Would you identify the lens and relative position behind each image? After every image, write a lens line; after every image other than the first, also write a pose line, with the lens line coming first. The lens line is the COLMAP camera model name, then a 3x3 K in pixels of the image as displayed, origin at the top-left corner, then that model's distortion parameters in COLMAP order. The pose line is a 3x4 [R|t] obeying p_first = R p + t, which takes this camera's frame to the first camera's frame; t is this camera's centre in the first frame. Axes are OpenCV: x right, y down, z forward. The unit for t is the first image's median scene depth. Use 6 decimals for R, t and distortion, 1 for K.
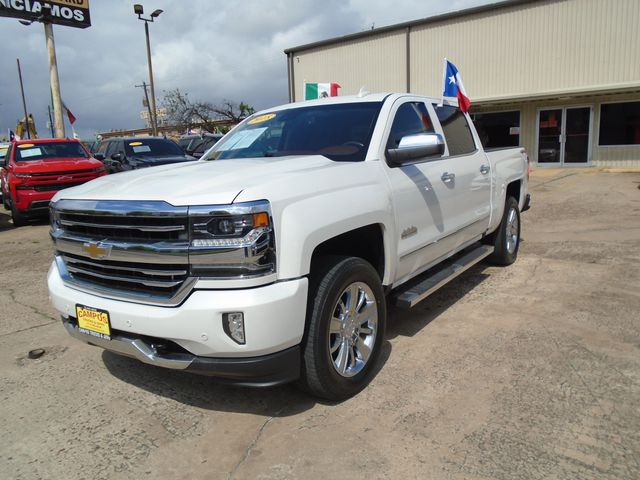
lens RADIAL K [[487.7, 0, 316.1], [0, 487.7, 242.2], [0, 0, 1]] dist [-0.017988, 0.005636]
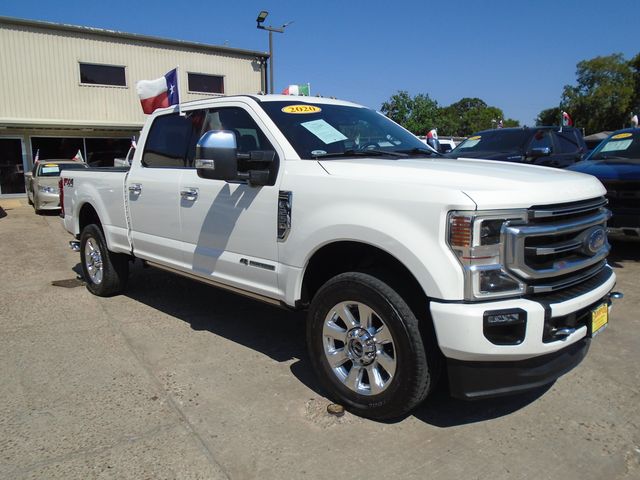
lens RADIAL K [[487.7, 0, 320.2], [0, 487.7, 238.2], [0, 0, 1]] dist [-0.017988, 0.005636]
pose [[0.254566, -0.104261, 0.961419, -0.269520], [0.184658, 0.981119, 0.057503, -0.016863], [-0.949262, 0.162896, 0.269012, 0.162927]]
